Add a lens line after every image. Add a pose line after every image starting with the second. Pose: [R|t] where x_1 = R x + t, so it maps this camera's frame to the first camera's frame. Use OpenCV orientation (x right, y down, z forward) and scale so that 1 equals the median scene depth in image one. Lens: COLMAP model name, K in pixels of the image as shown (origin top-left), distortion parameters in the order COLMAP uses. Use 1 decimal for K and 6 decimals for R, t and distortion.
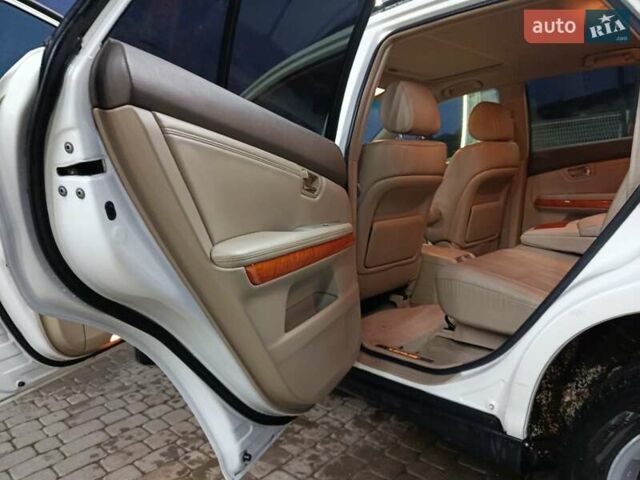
lens RADIAL K [[456.2, 0, 320.0], [0, 456.2, 240.0], [0, 0, 1]] dist [-0.003276, -0.001579]
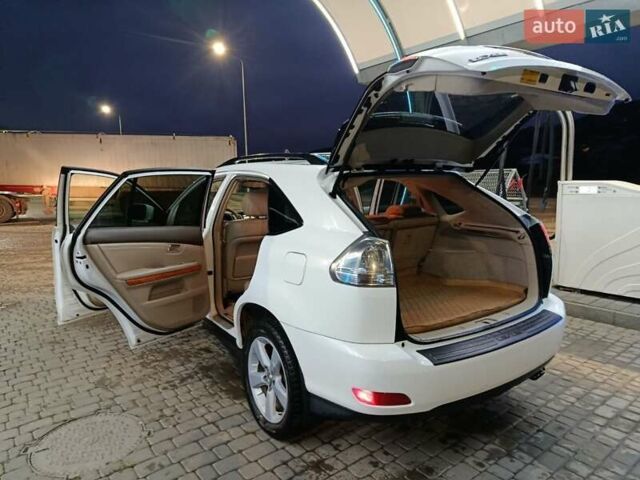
lens RADIAL K [[456.2, 0, 320.0], [0, 456.2, 240.0], [0, 0, 1]] dist [-0.003276, -0.001579]
pose [[0.985288, 0.069853, -0.155974, 1.671756], [-0.066315, 0.997412, 0.027777, -0.410131], [0.157510, -0.017025, 0.987371, -2.054484]]
